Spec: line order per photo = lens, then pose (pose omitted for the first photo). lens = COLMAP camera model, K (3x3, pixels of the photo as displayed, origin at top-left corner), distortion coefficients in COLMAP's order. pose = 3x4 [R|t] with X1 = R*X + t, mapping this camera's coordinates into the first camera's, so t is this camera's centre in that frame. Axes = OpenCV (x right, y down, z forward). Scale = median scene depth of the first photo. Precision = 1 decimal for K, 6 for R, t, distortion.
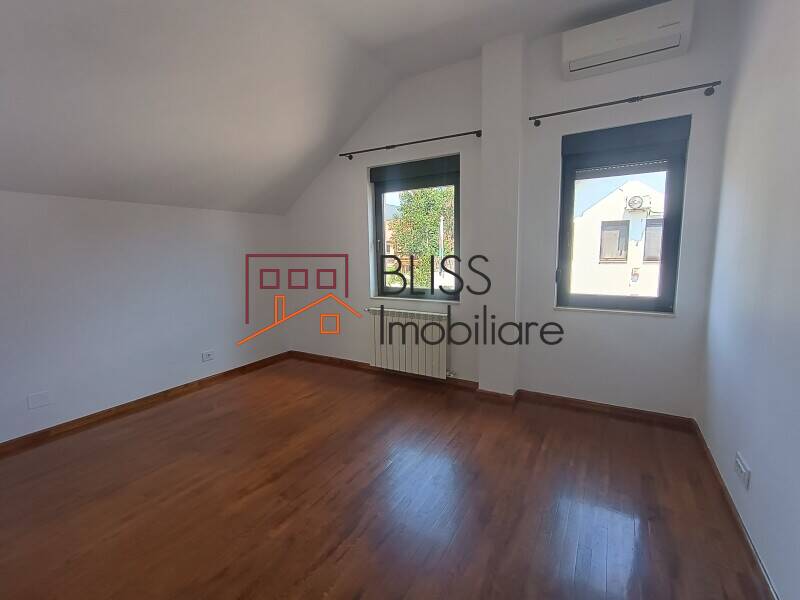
lens RADIAL K [[360.8, 0, 399.5], [0, 360.8, 297.4], [0, 0, 1]] dist [-0.000148, 0.000030]
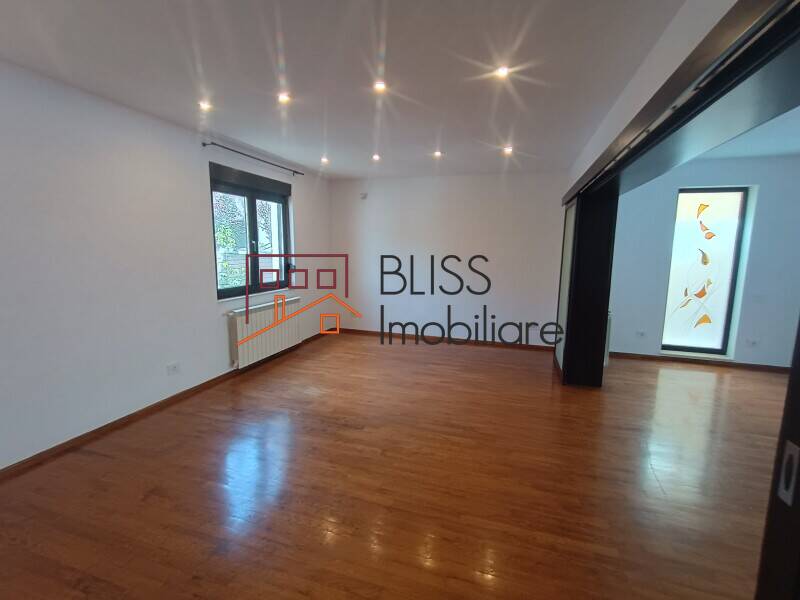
lens RADIAL K [[360.8, 0, 399.2], [0, 360.8, 301.0], [0, 0, 1]] dist [-0.000148, 0.000030]
pose [[-0.217372, -0.121253, 0.968528, -1.139748], [0.113488, 0.982385, 0.148458, -0.091961], [-0.969469, 0.142187, -0.199782, 0.787282]]
